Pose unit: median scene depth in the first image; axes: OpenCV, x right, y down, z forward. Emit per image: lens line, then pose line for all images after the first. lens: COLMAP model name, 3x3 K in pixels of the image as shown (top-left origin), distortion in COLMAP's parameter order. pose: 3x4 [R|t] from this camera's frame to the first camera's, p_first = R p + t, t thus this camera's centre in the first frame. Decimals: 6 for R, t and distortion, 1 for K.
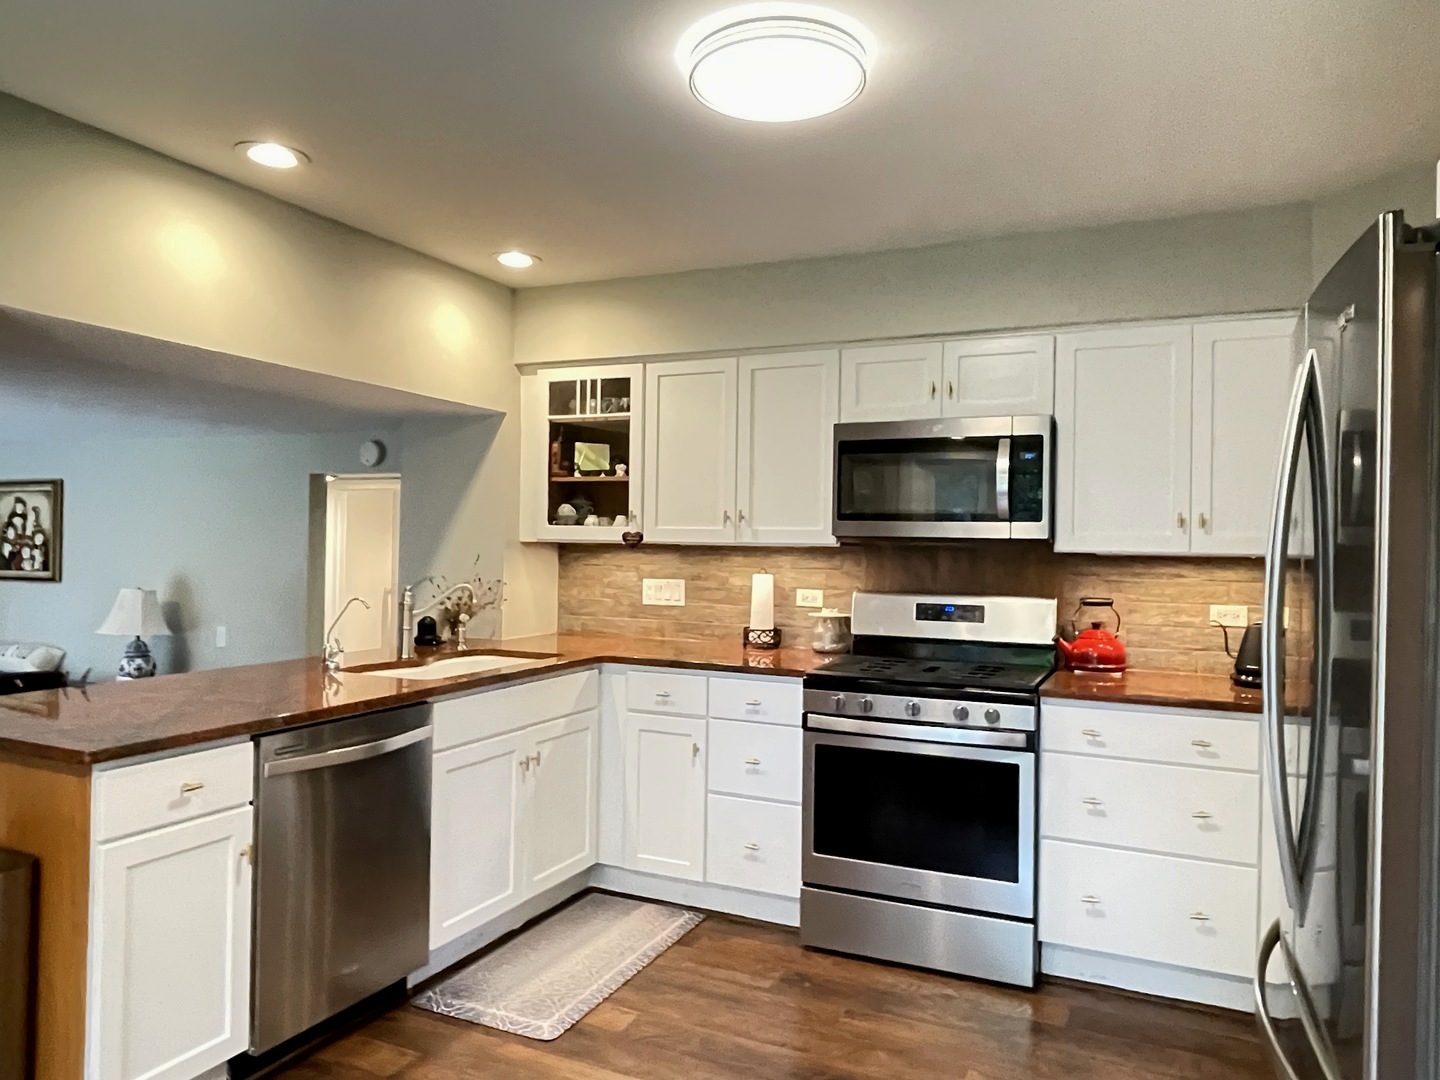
lens RADIAL K [[991.8, 0, 720.0], [0, 991.8, 540.0], [0, 0, 1]] dist [0.010132, -0.003048]
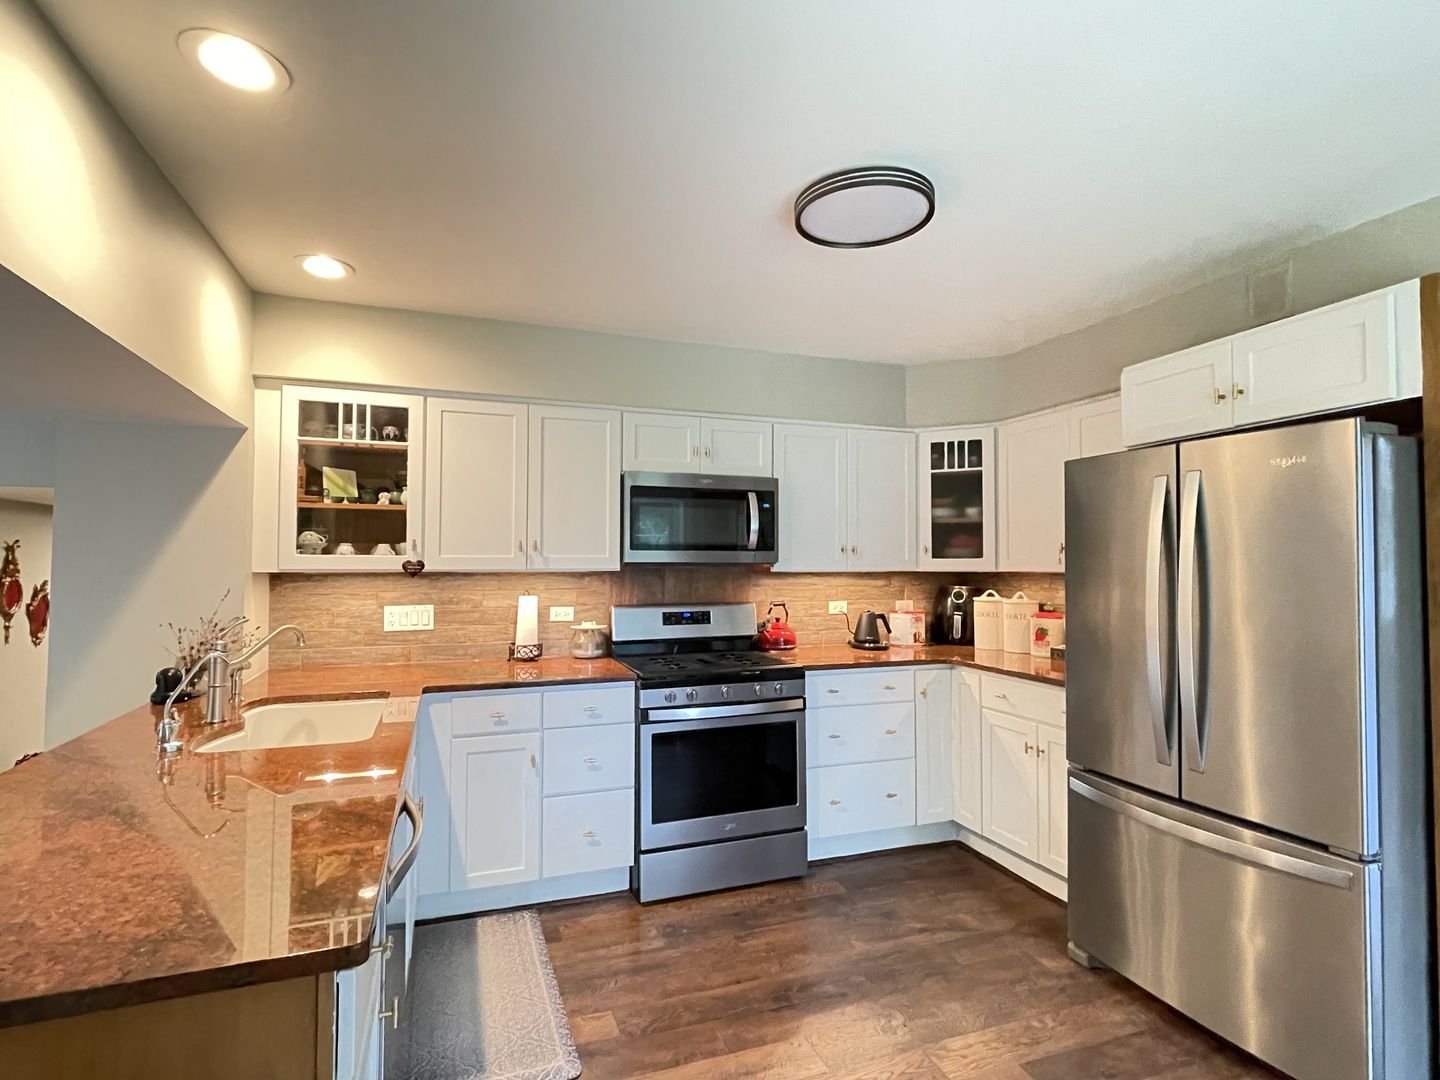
lens RADIAL K [[731.8, 0, 720.0], [0, 731.8, 540.0], [0, 0, 1]] dist [-0.003297, -0.000424]
pose [[0.701670, 0.004573, 0.712487, -0.401539], [0.009285, 0.999836, -0.015562, -0.014686], [-0.712441, 0.017535, 0.701512, 0.251798]]
